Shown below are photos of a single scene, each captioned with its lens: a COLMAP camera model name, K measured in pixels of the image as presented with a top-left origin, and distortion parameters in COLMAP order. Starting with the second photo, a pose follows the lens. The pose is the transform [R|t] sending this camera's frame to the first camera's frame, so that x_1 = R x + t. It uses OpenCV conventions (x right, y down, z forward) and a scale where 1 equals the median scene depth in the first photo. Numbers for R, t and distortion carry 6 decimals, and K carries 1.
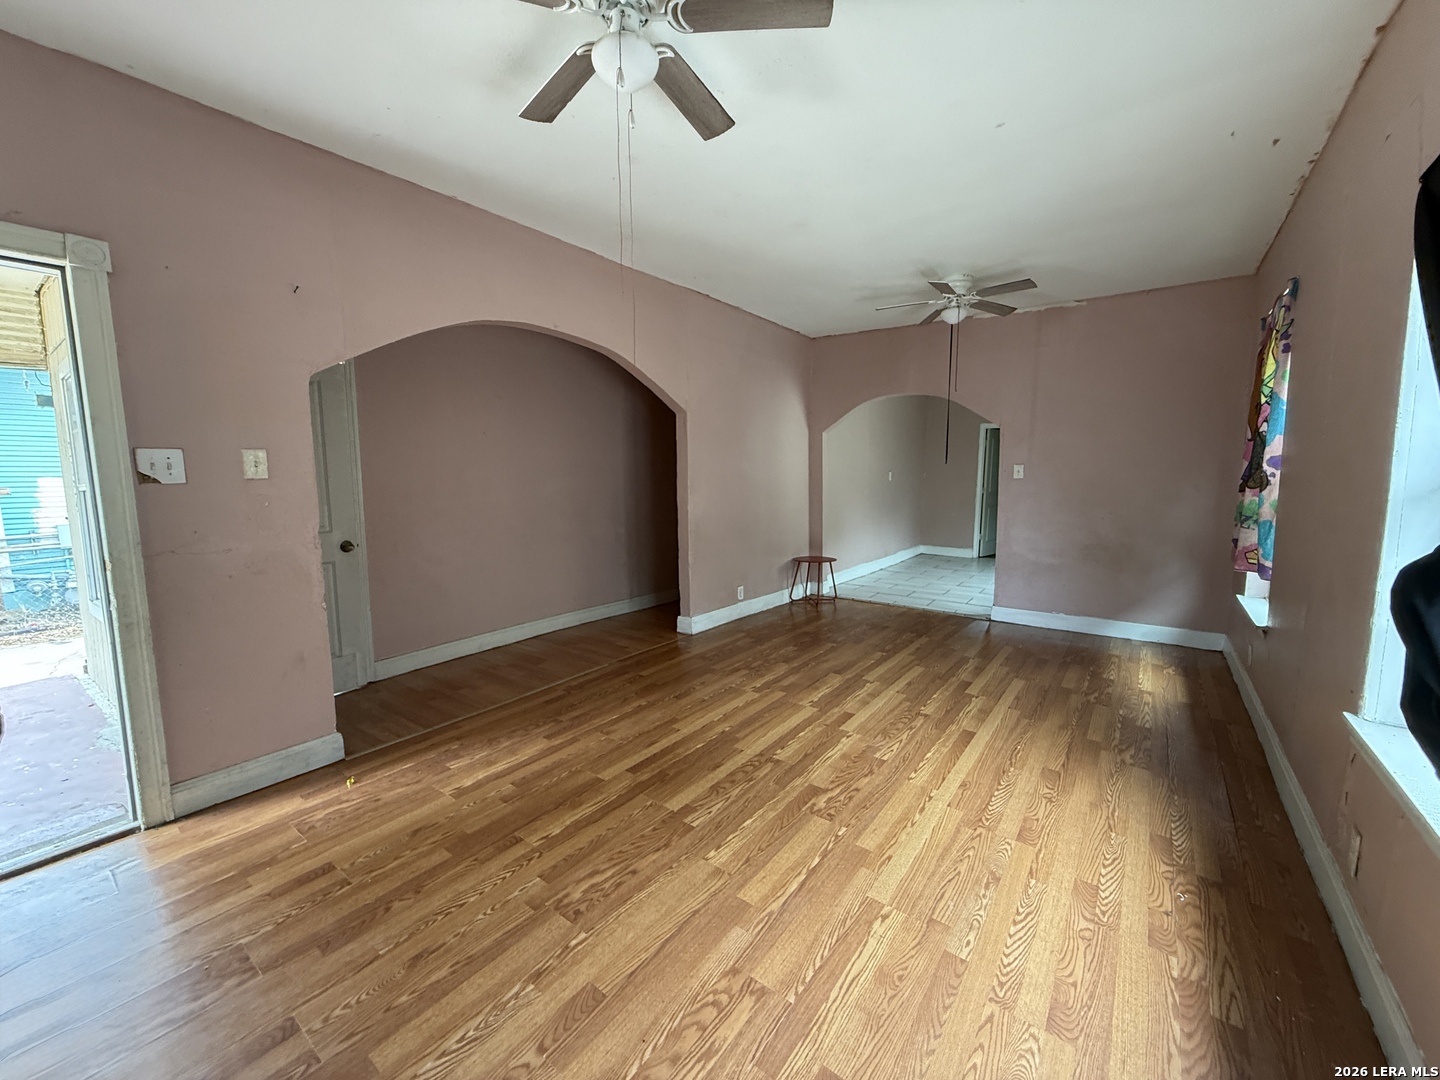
lens RADIAL K [[574.6, 0, 718.4], [0, 574.6, 540.3], [0, 0, 1]] dist [-0.001311, -0.000115]
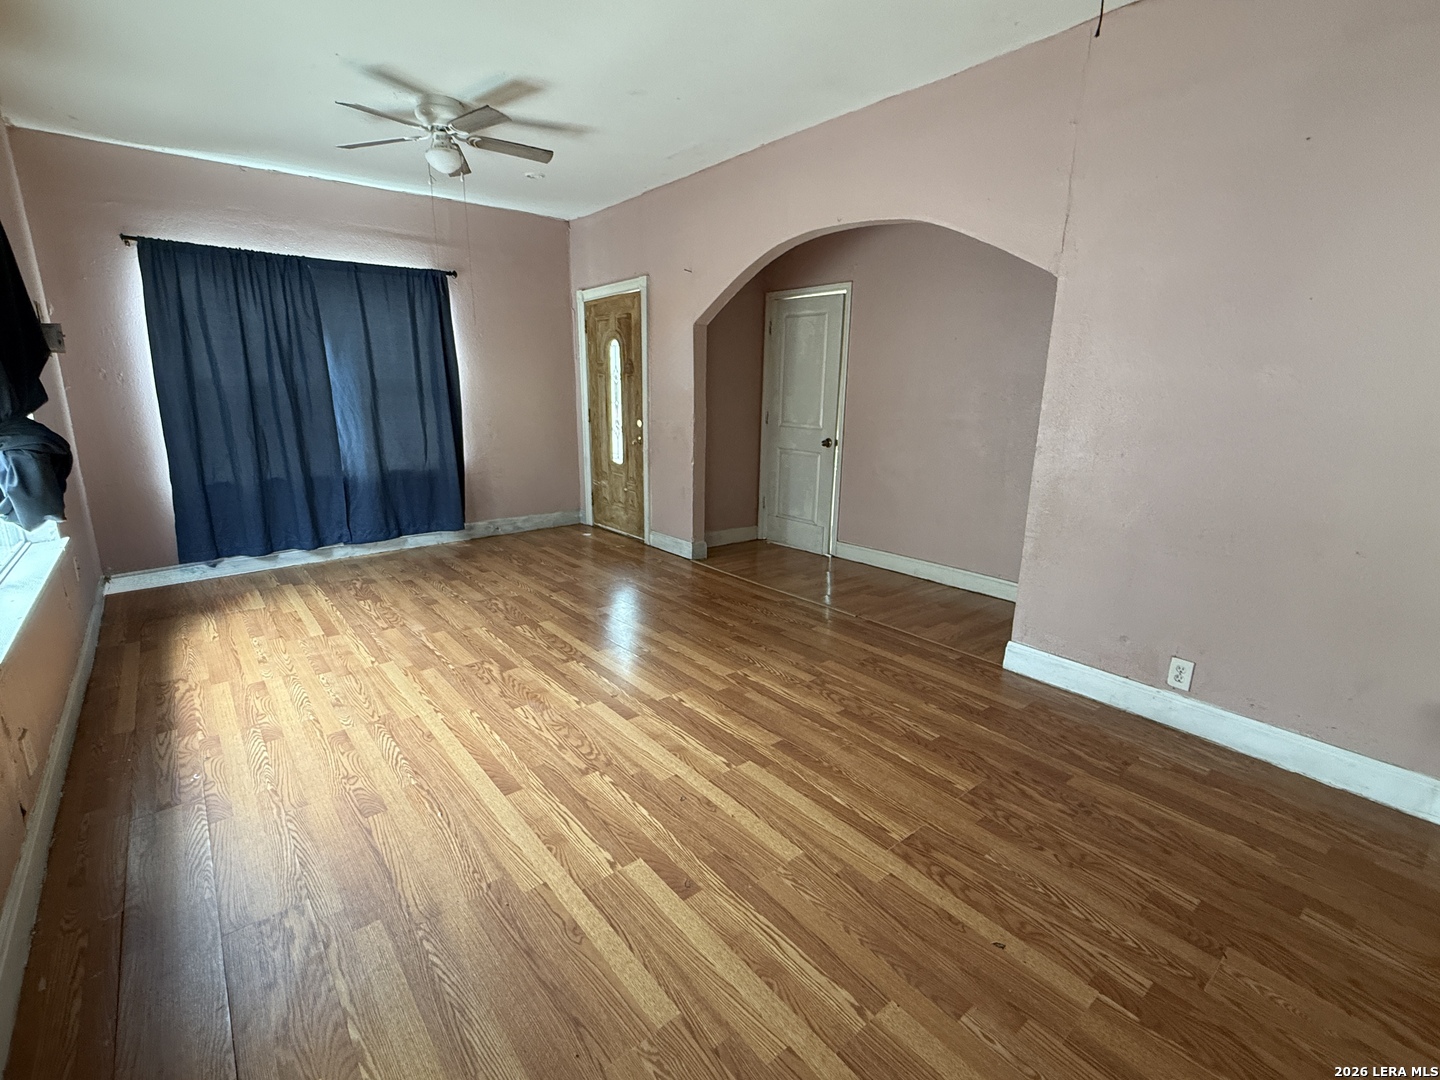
lens RADIAL K [[683.1, 0, 723.6], [0, 683.1, 538.5], [0, 0, 1]] dist [0.001052, -0.000274]
pose [[-0.241350, 0.223158, -0.944431, 1.021599], [-0.121920, 0.958517, 0.257643, -0.170200], [0.962749, 0.177327, -0.204131, 1.298951]]
